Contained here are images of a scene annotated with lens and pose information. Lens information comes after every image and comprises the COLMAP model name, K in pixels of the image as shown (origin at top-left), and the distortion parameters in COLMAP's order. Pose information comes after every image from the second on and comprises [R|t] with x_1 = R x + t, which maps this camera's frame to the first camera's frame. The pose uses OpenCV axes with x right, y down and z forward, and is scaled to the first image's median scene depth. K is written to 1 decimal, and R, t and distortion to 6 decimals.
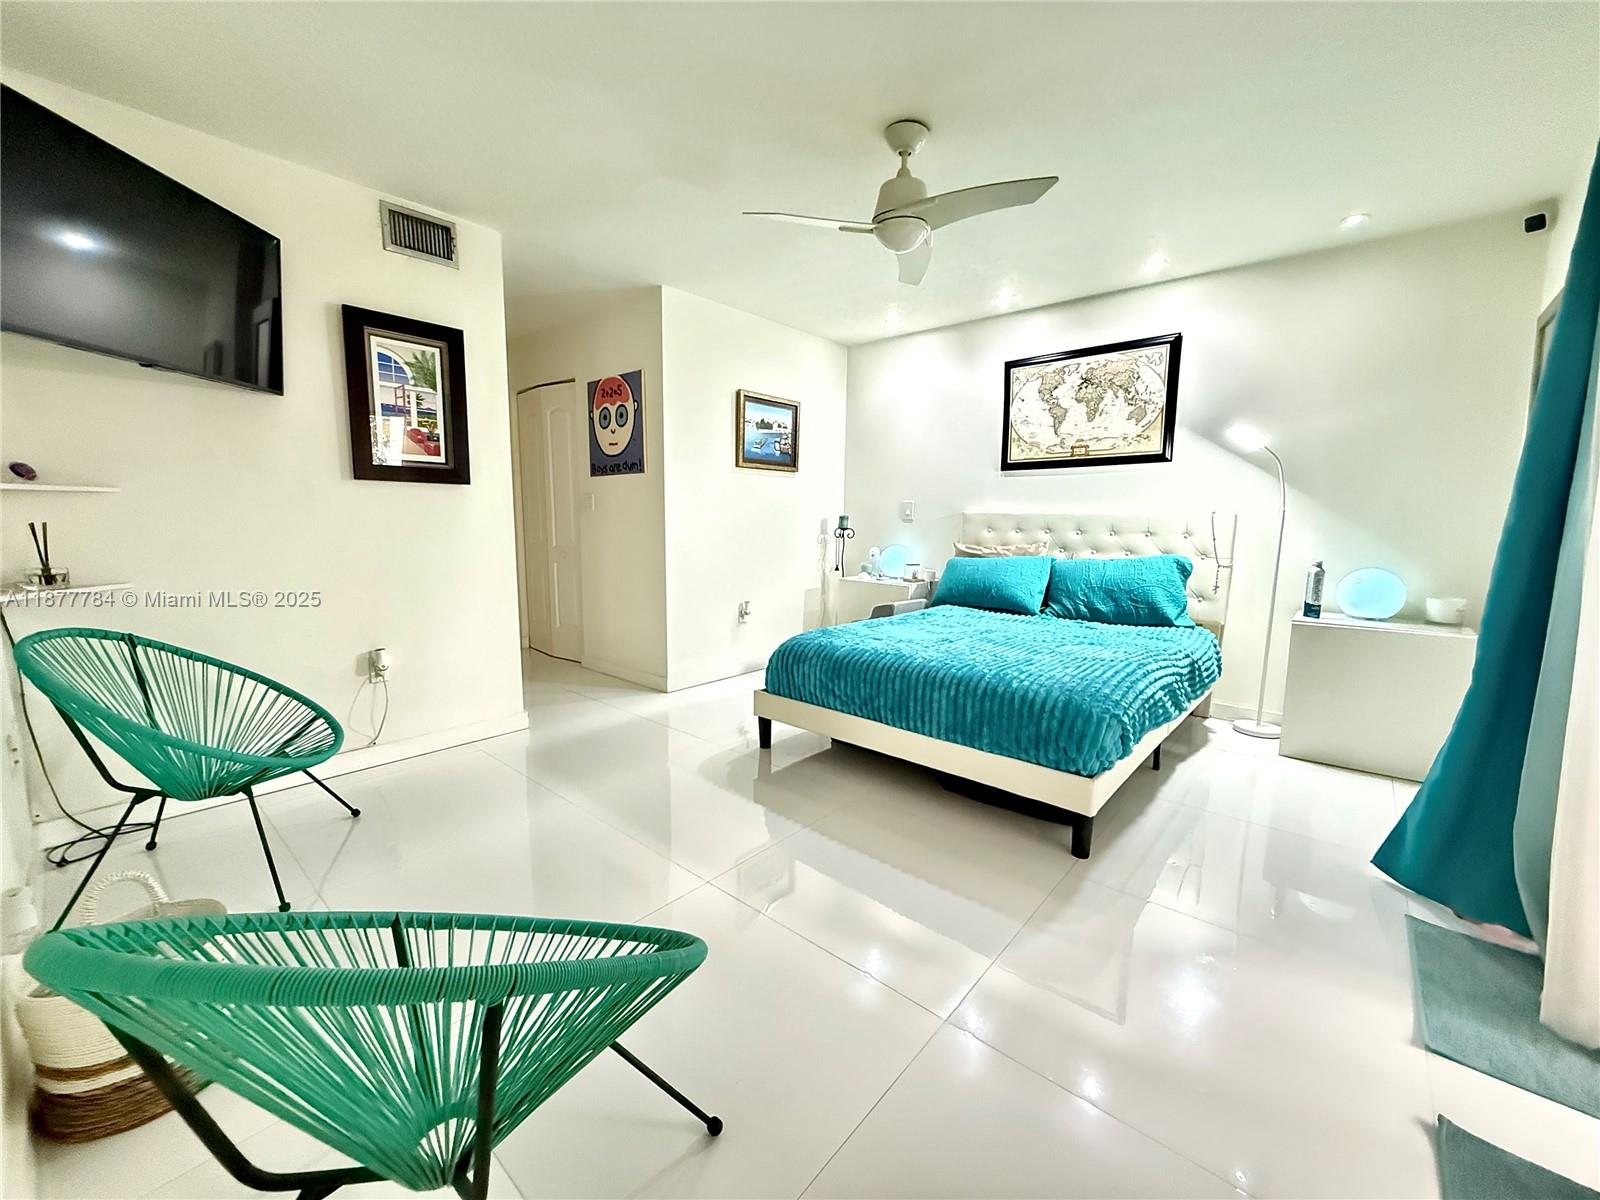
lens RADIAL K [[643.0, 0, 799.2], [0, 643.0, 597.8], [0, 0, 1]] dist [-0.000158, 0.000716]
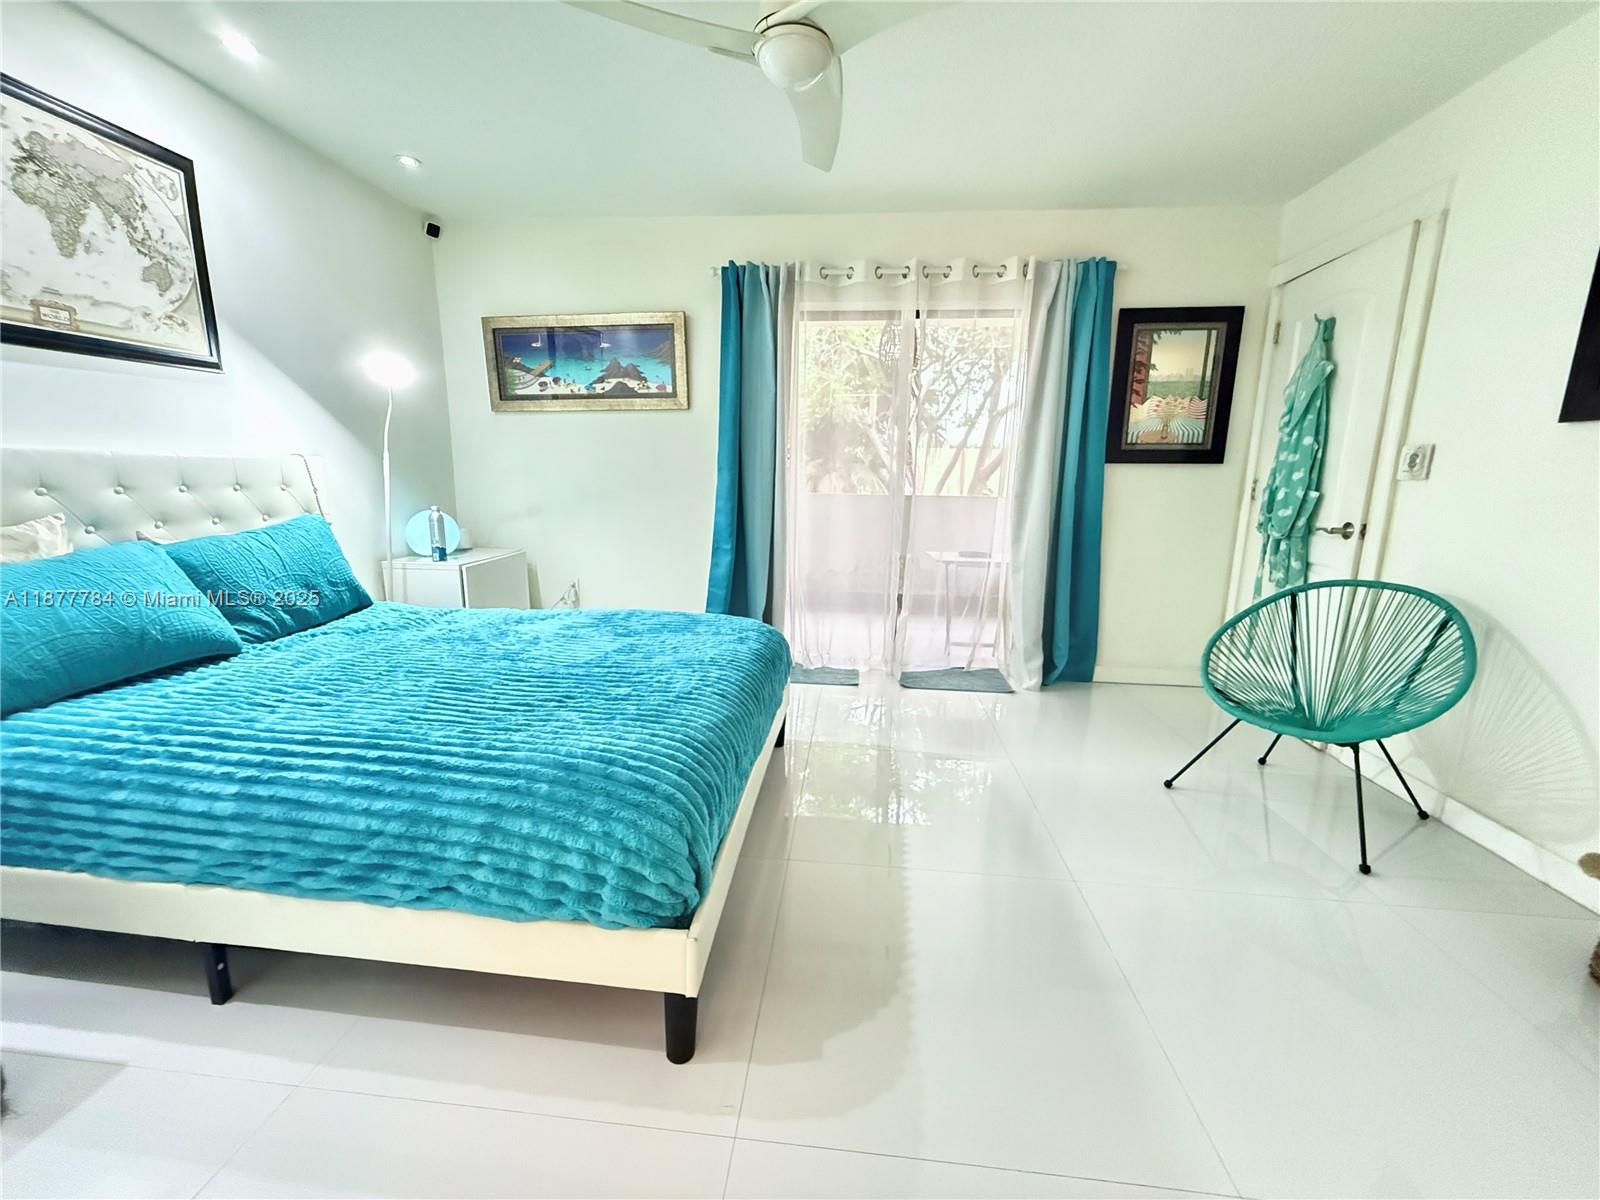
lens RADIAL K [[643.0, 0, 791.0], [0, 643.0, 597.5], [0, 0, 1]] dist [-0.000158, 0.000716]
pose [[-0.564288, -0.173986, 0.807036, -0.297872], [0.088596, 0.959134, 0.268724, -0.115802], [-0.820810, 0.223138, -0.525814, 0.900944]]
